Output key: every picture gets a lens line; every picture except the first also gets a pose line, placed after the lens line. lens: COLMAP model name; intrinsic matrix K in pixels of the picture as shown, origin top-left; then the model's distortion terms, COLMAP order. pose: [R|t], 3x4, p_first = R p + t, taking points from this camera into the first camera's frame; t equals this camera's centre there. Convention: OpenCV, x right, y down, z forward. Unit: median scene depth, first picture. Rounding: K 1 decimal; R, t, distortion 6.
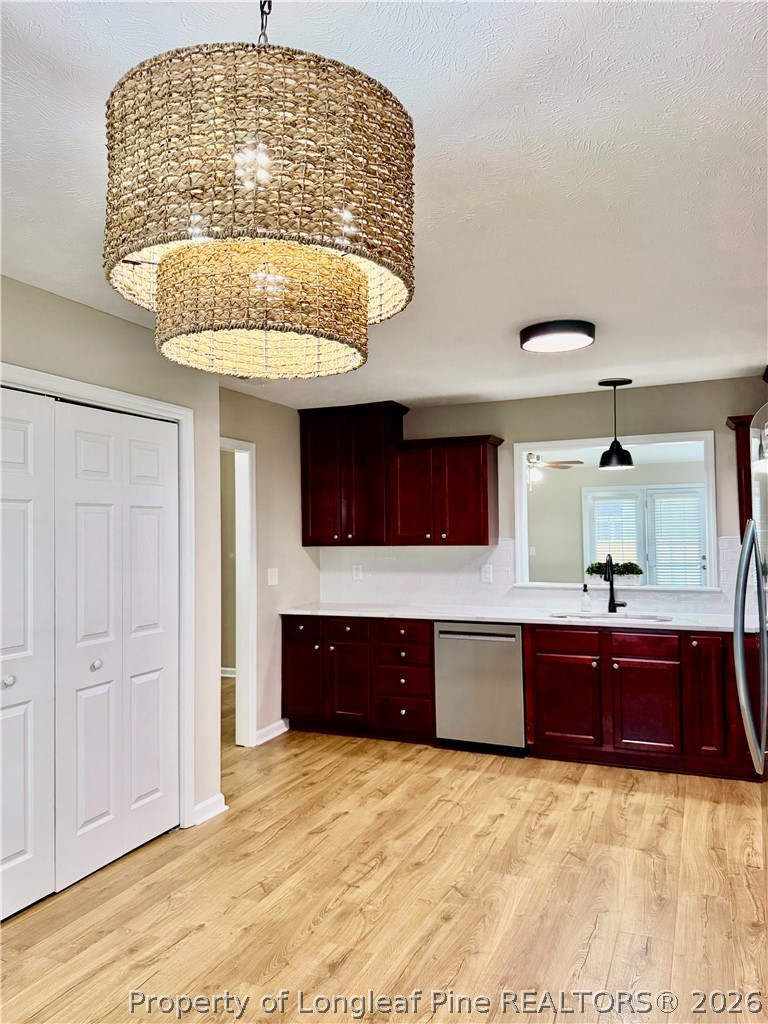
lens RADIAL K [[715.8, 0, 392.4], [0, 715.8, 513.4], [0, 0, 1]] dist [0.132075, -0.209064]
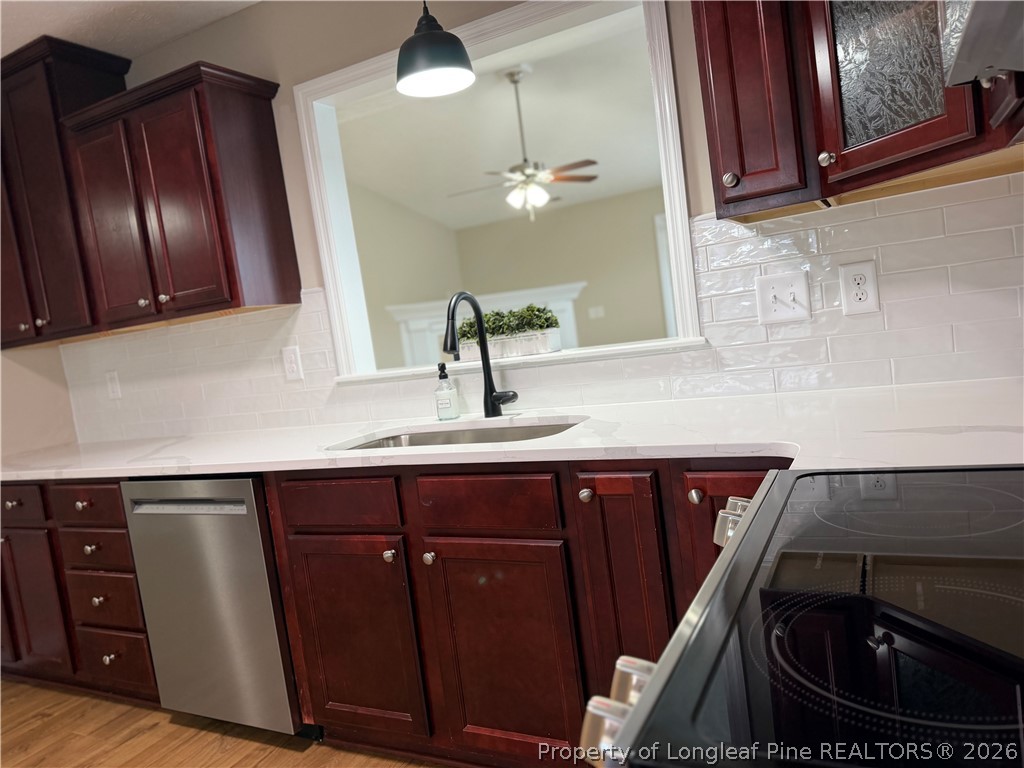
lens RADIAL K [[719.4, 0, 506.1], [0, 719.4, 388.9], [0, 0, 1]] dist [0.074620, -0.090577]
pose [[0.989237, -0.114831, -0.090681, 0.366787], [0.125477, 0.984560, 0.122055, 0.065406], [0.075265, -0.132120, 0.988372, 0.561480]]
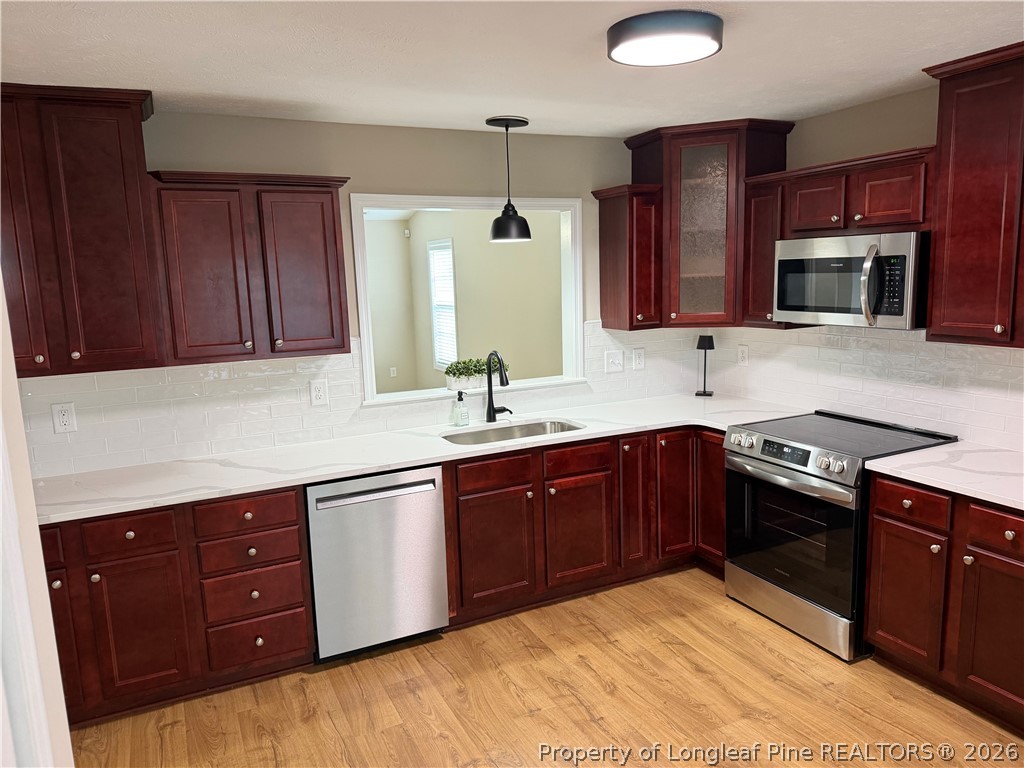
lens RADIAL K [[715.8, 0, 510.2], [0, 715.8, 387.1], [0, 0, 1]] dist [0.132075, -0.209064]
pose [[0.655595, -0.128234, 0.744145, -0.282848], [0.002603, 0.985853, 0.167592, -0.037083], [-0.755109, -0.107935, 0.646654, 0.484888]]
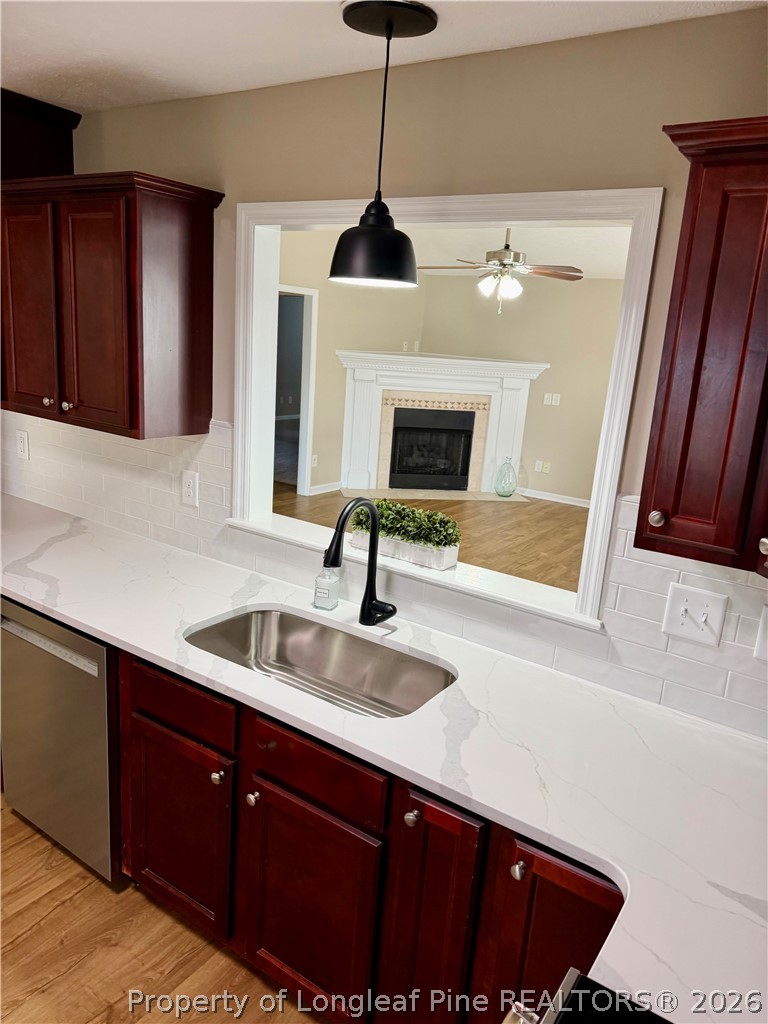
lens RADIAL K [[715.8, 0, 392.4], [0, 715.8, 513.4], [0, 0, 1]] dist [0.132075, -0.209064]
pose [[0.978270, 0.127327, -0.163633, 0.393857], [-0.079353, 0.959059, 0.271862, -0.050729], [0.191549, -0.252969, 0.948323, 0.619750]]
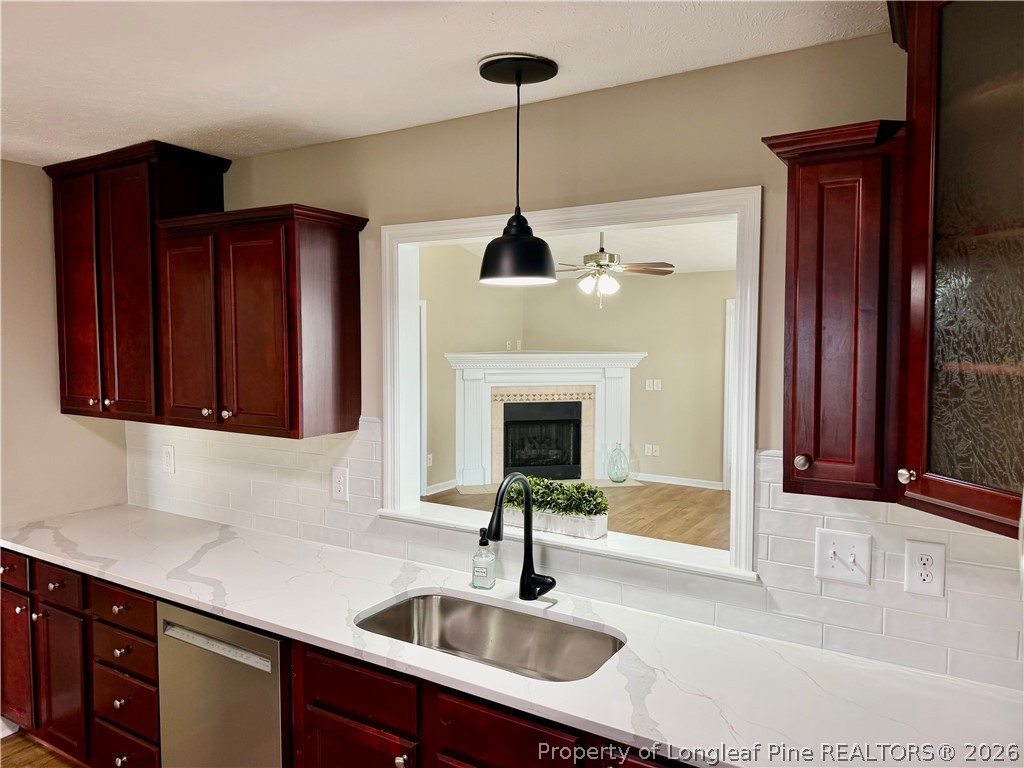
lens RADIAL K [[715.8, 0, 510.2], [0, 715.8, 387.1], [0, 0, 1]] dist [0.132075, -0.209064]
pose [[0.988228, 0.025069, -0.150922, 0.369219], [-0.010223, 0.995099, 0.098356, -0.042026], [0.152648, -0.095656, 0.983640, 0.578350]]
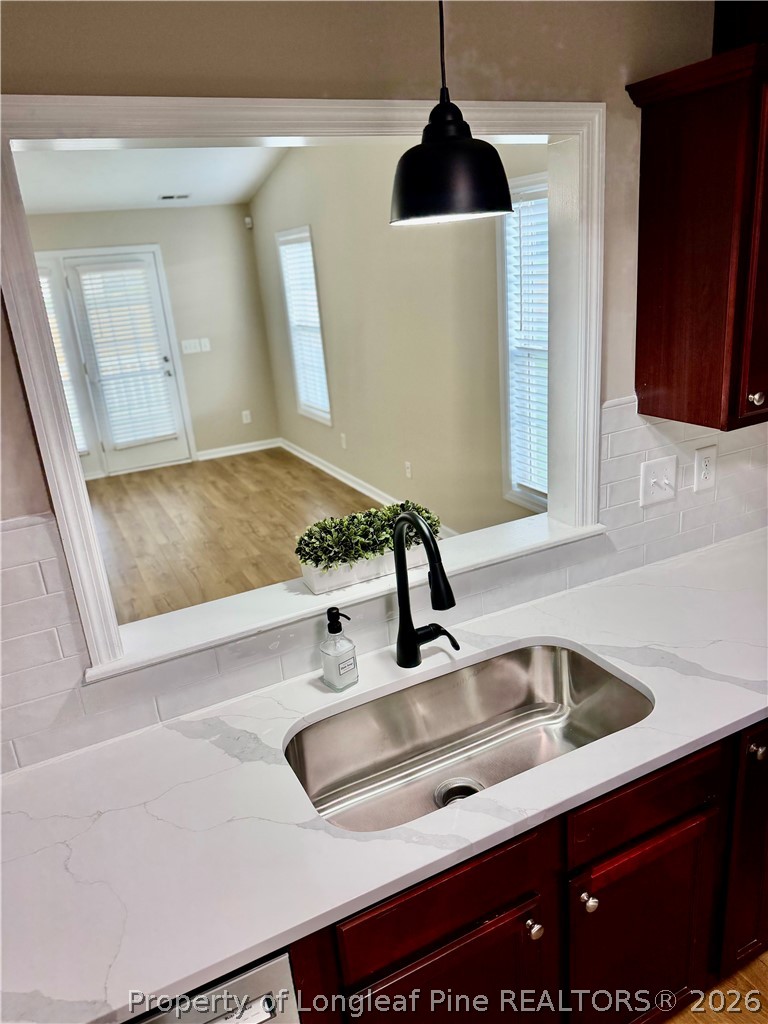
lens RADIAL K [[719.4, 0, 384.0], [0, 719.4, 512.0], [0, 0, 1]] dist [0.074620, -0.090577]
pose [[0.651409, -0.286254, 0.702656, 0.072205], [0.051776, 0.940711, 0.335235, -0.052070], [-0.756958, -0.181995, 0.627609, 0.827918]]
